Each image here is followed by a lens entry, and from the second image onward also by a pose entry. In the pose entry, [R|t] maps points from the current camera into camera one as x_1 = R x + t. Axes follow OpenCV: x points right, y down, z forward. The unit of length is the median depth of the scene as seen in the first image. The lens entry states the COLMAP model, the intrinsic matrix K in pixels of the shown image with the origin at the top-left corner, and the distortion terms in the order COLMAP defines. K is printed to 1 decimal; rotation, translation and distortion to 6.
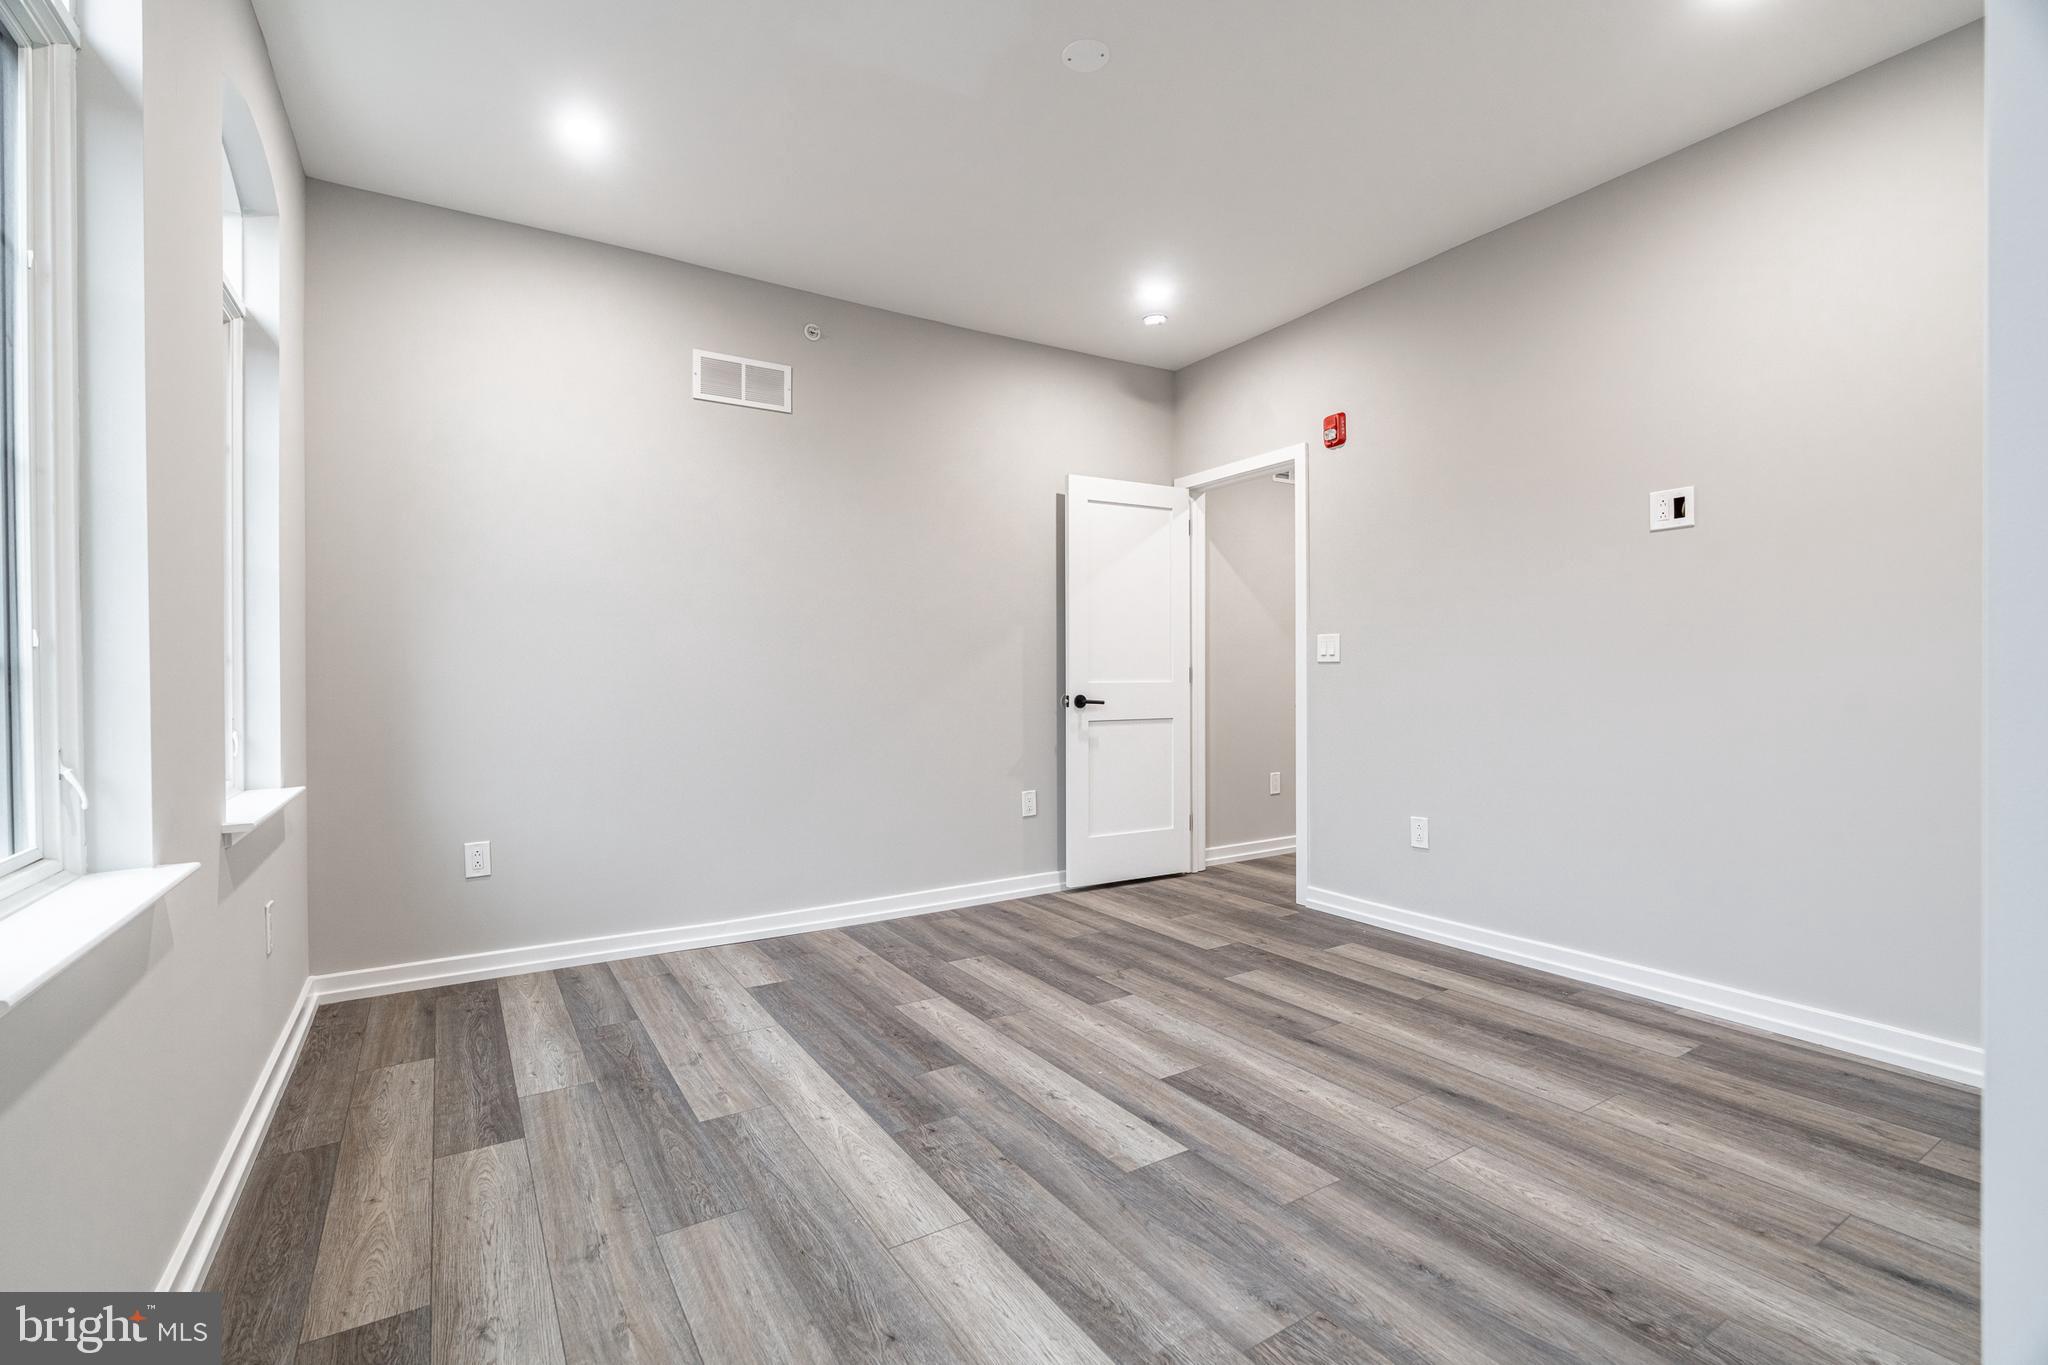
lens RADIAL K [[926.2, 0, 1019.2], [0, 926.2, 671.9], [0, 0, 1]] dist [-0.004572, 0.000840]
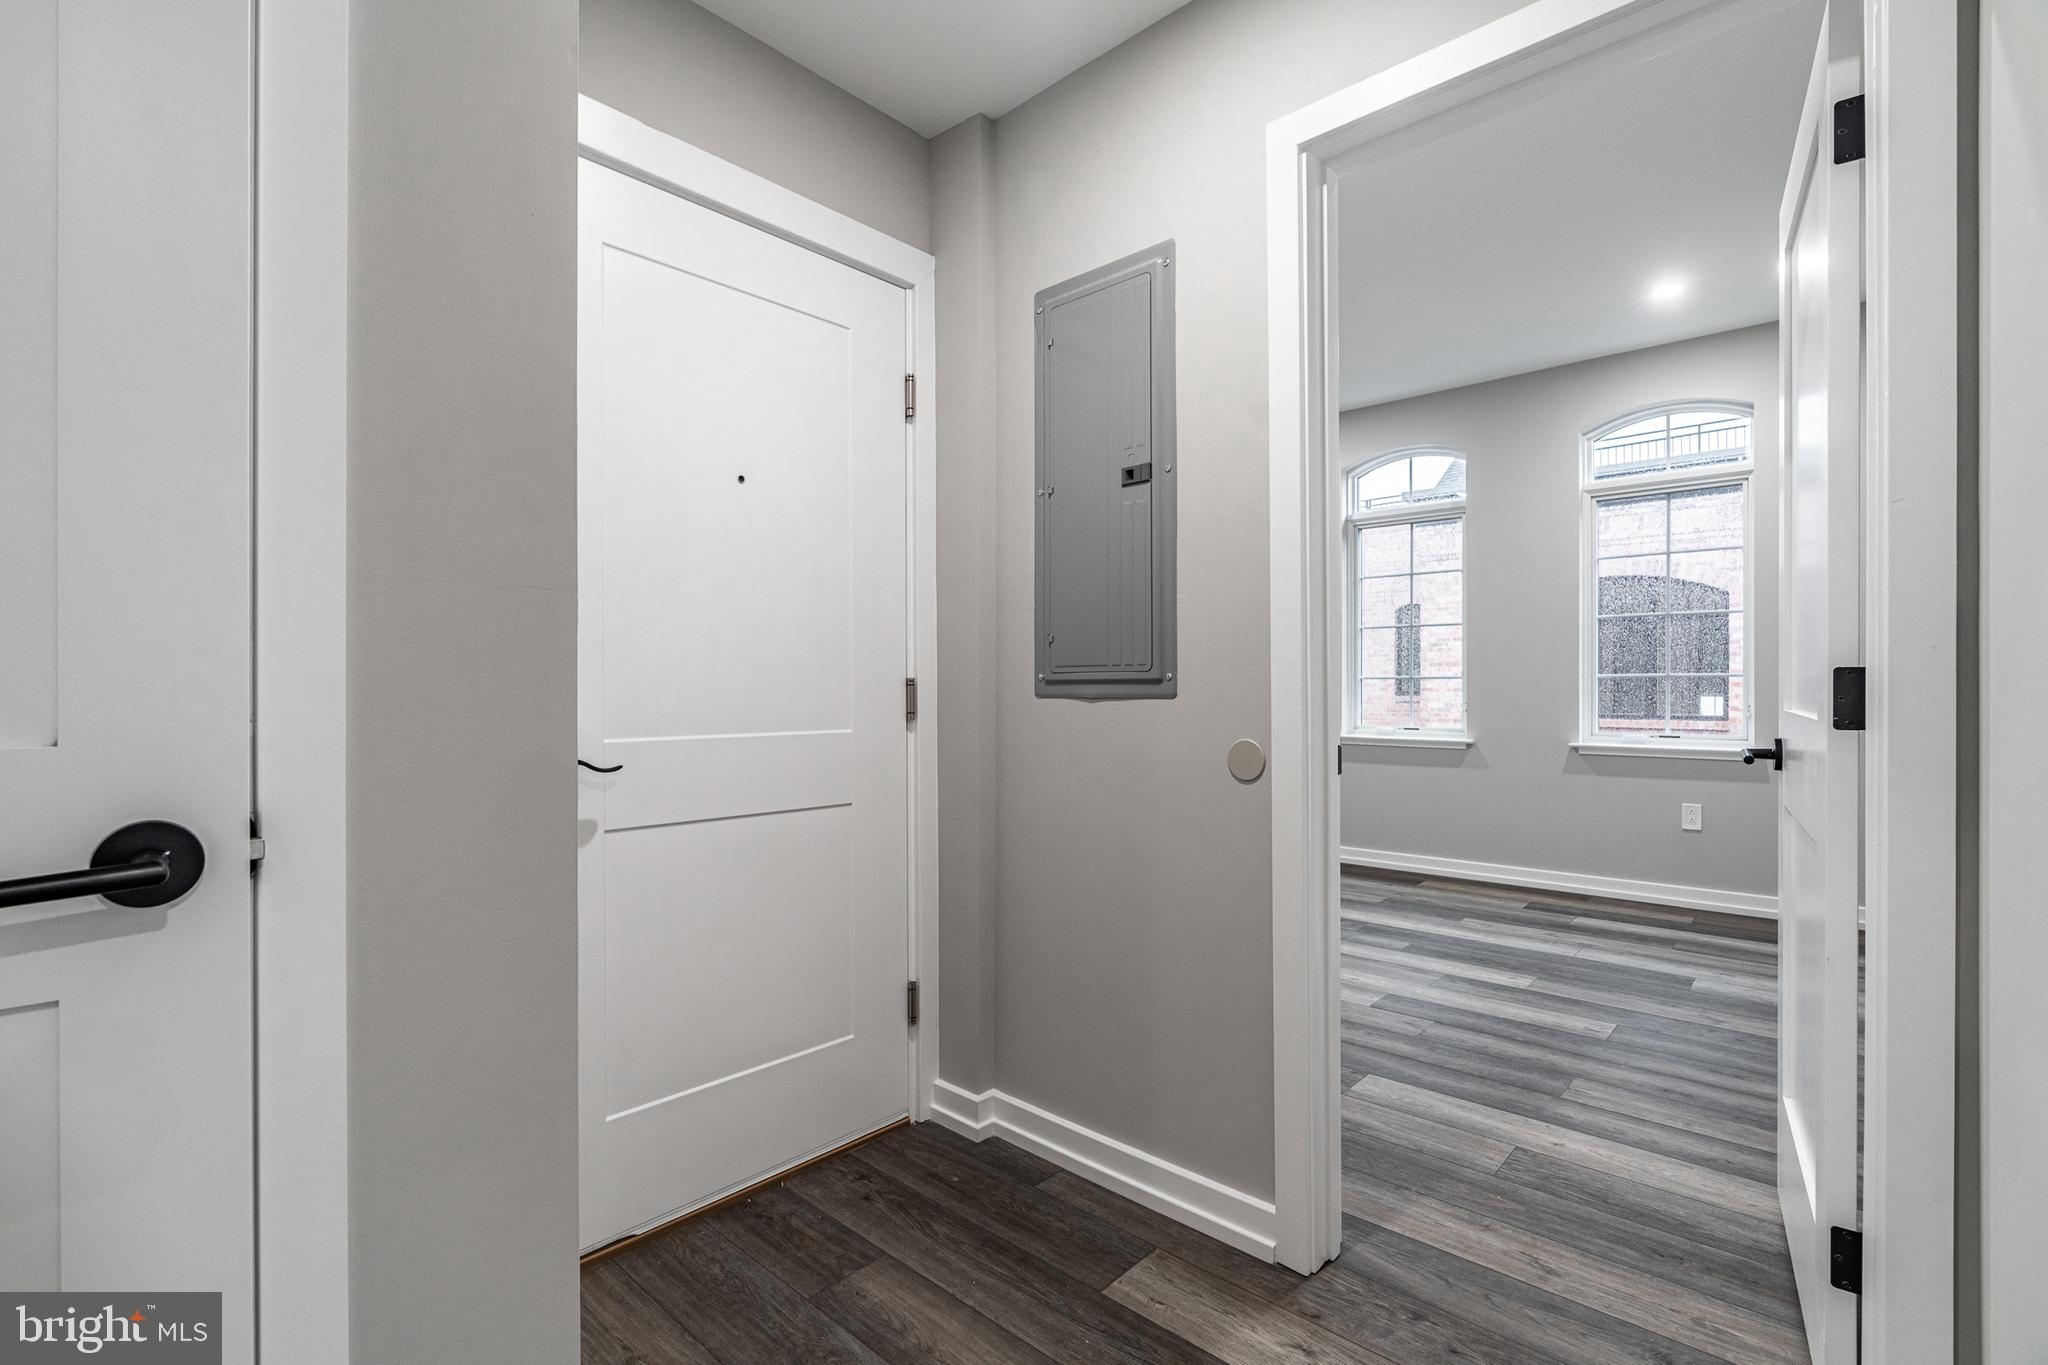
lens RADIAL K [[926.2, 0, 1019.2], [0, 926.2, 671.9], [0, 0, 1]] dist [-0.004572, 0.000840]
pose [[-0.964329, 0.007032, -0.264614, 0.904649], [0.010984, 0.999849, -0.013457, -0.005435], [0.264479, -0.015884, -0.964261, 2.252708]]
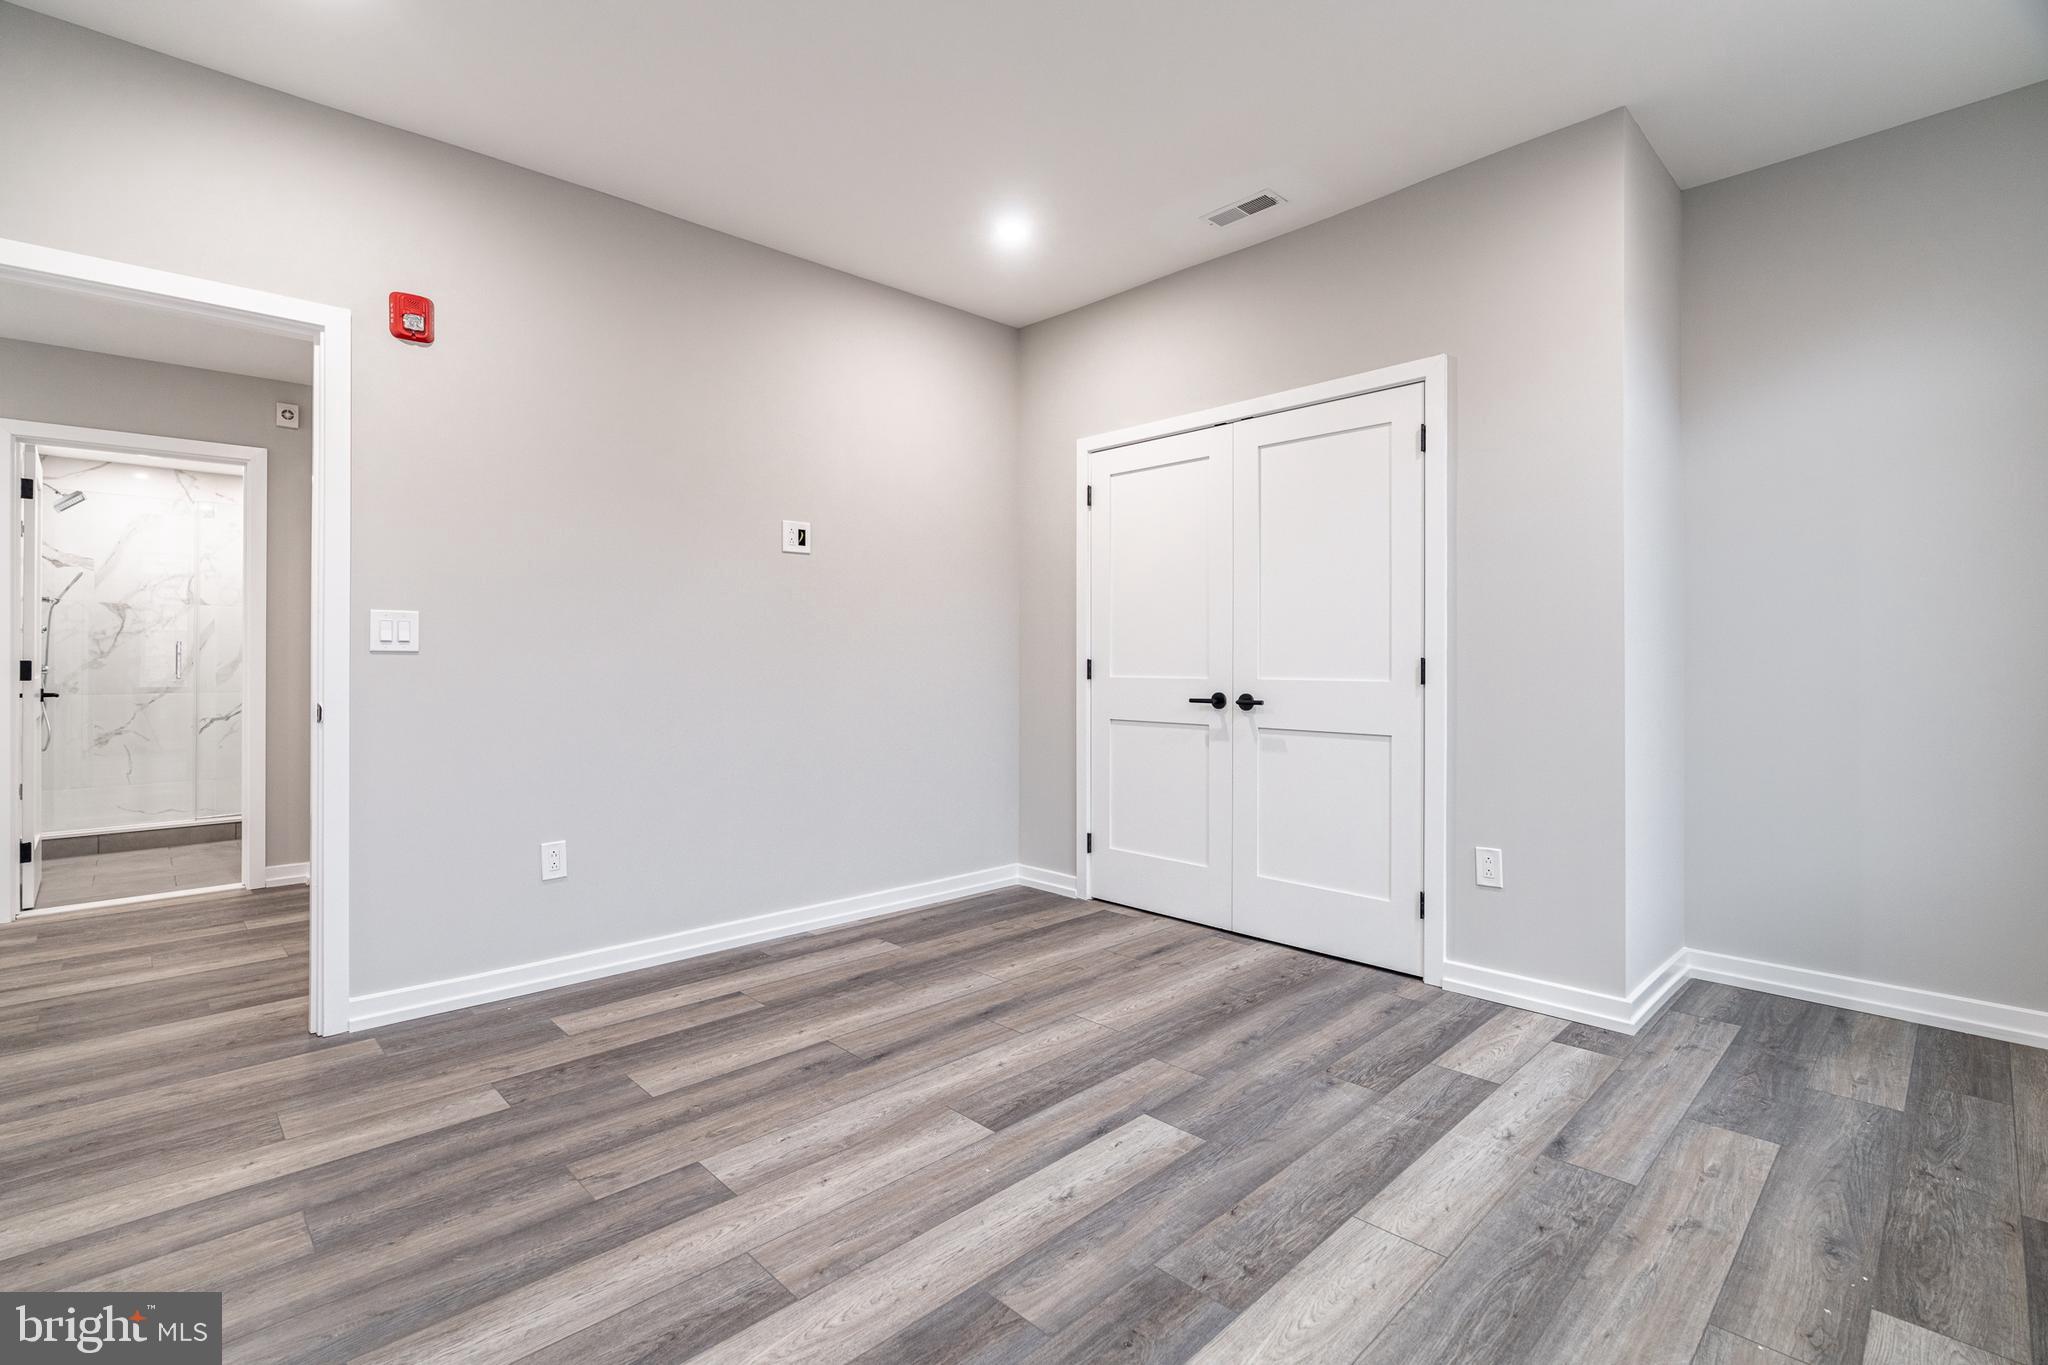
lens RADIAL K [[933.6, 0, 1018.4], [0, 933.6, 657.1], [0, 0, 1]] dist [-0.005115, 0.000934]
pose [[-0.205107, 0.016535, 0.978600, -0.679493], [0.001617, 0.999862, -0.016555, 0.008857], [-0.978738, -0.001813, -0.205105, 1.101059]]
